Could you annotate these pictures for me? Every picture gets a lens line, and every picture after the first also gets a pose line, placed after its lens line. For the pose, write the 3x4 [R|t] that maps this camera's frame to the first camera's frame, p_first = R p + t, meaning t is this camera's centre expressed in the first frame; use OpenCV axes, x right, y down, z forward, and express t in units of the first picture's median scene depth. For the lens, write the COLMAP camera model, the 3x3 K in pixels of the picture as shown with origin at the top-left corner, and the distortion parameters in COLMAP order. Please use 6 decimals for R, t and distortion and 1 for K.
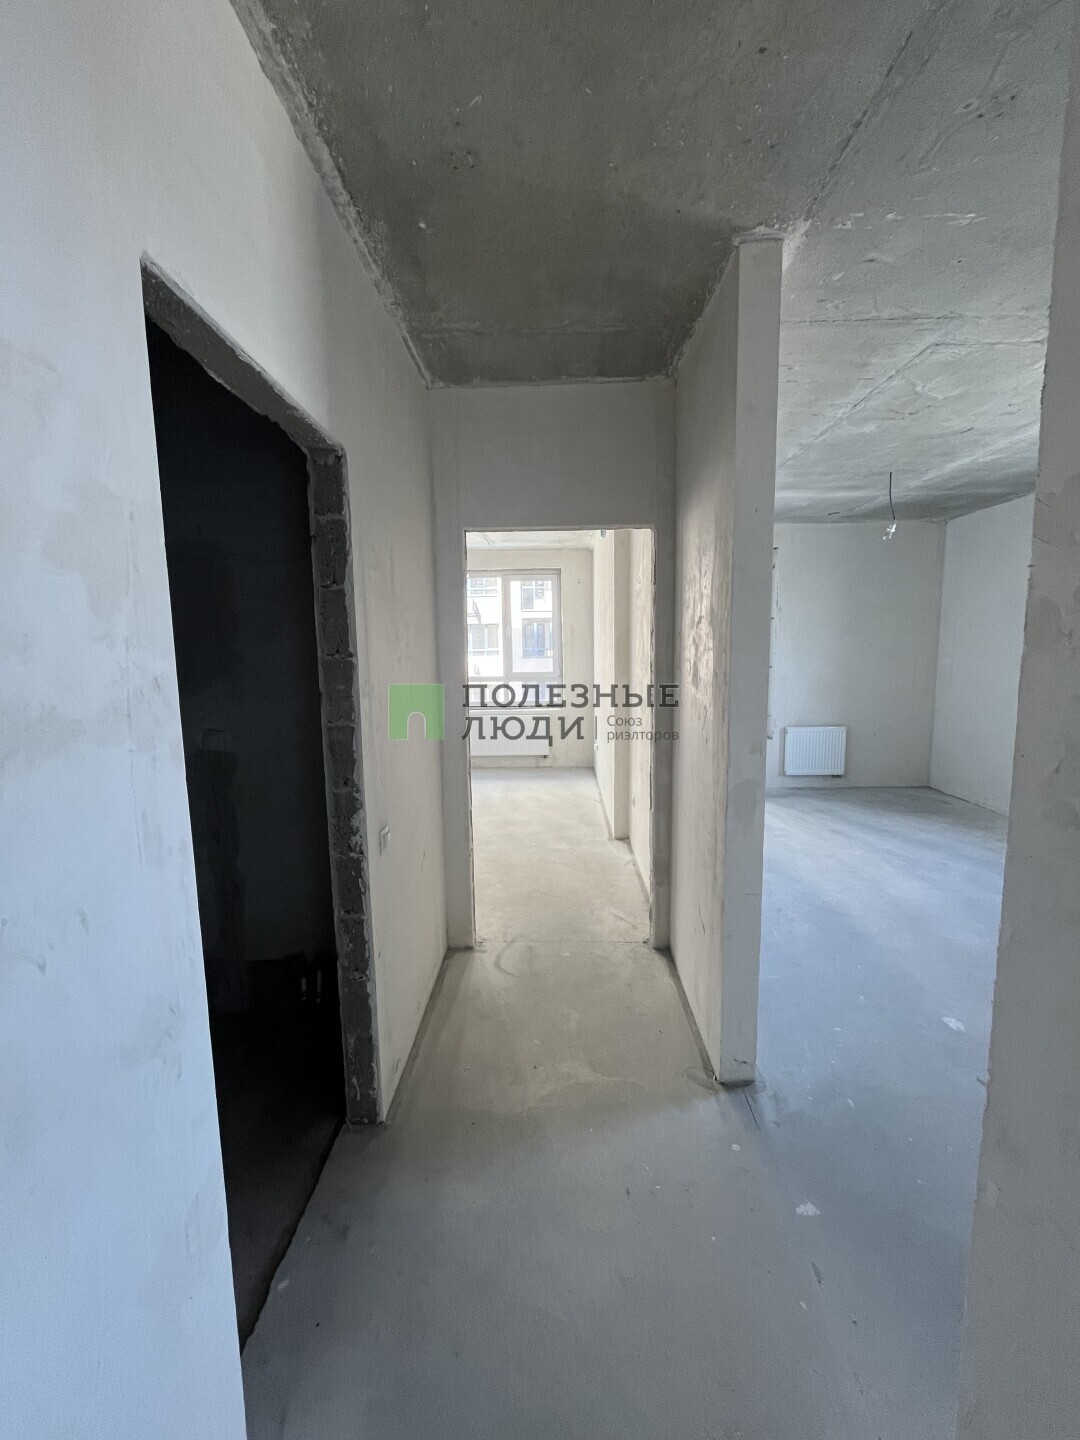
lens RADIAL K [[583.6, 0, 543.2], [0, 583.6, 719.7], [0, 0, 1]] dist [0.000492, 0.000059]
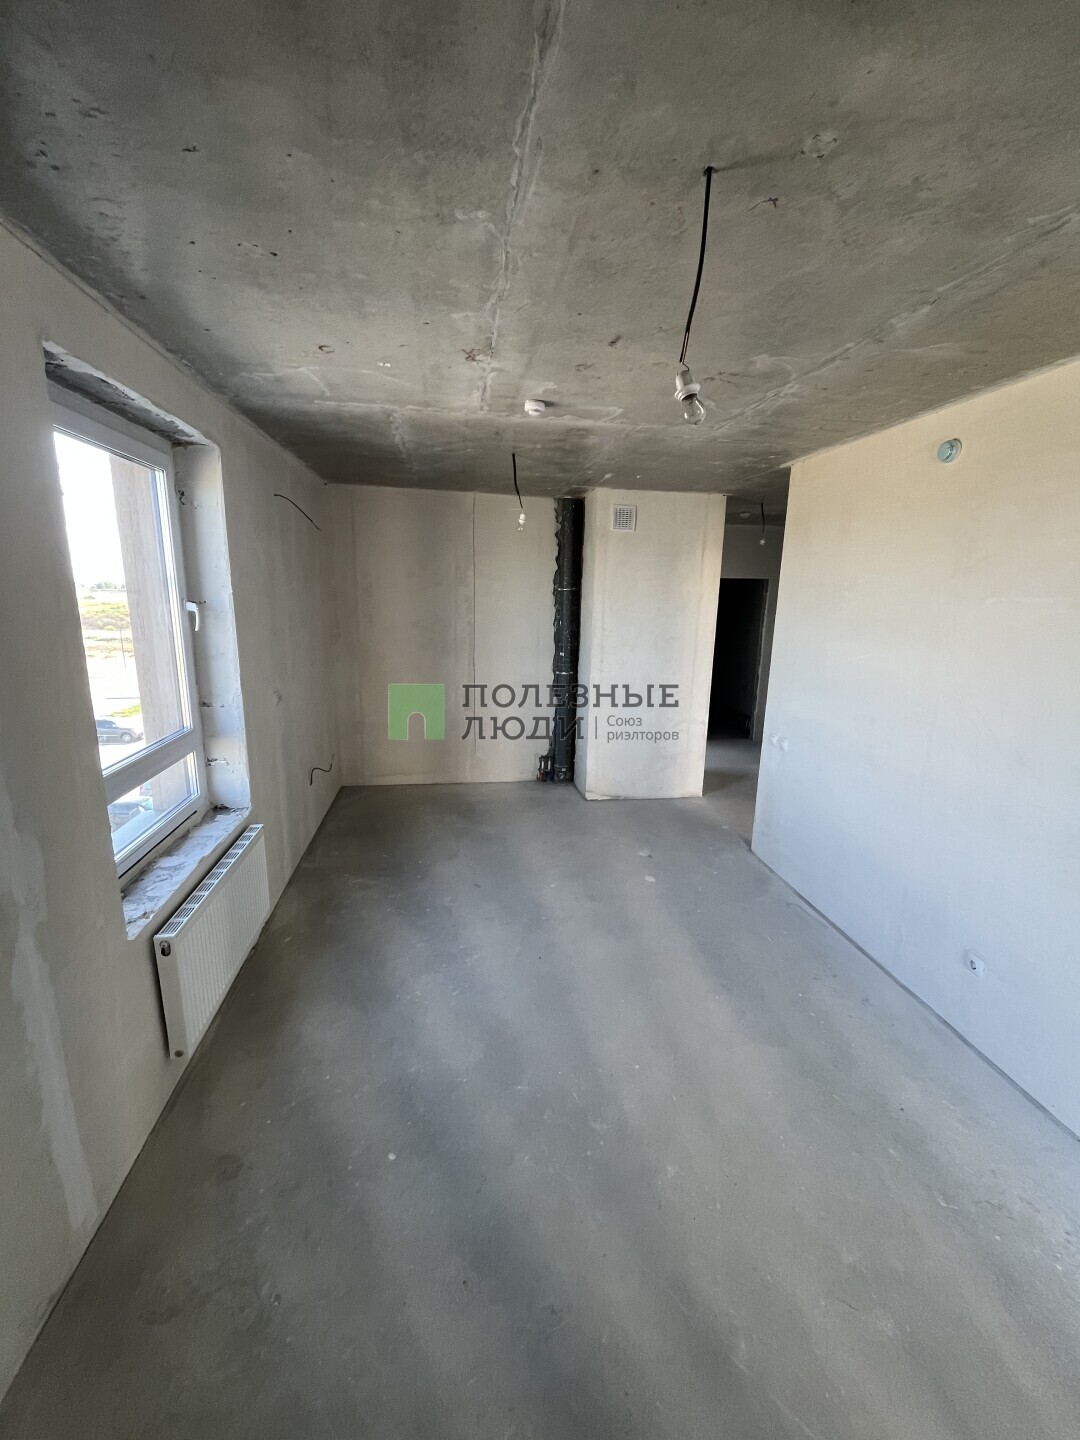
lens RADIAL K [[583.6, 0, 543.2], [0, 583.6, 719.7], [0, 0, 1]] dist [0.000492, 0.000059]
pose [[-0.984996, 0.030957, -0.169780, 0.579755], [-0.028550, 0.940996, 0.337212, -0.208163], [0.170201, 0.336999, -0.925993, 1.064763]]
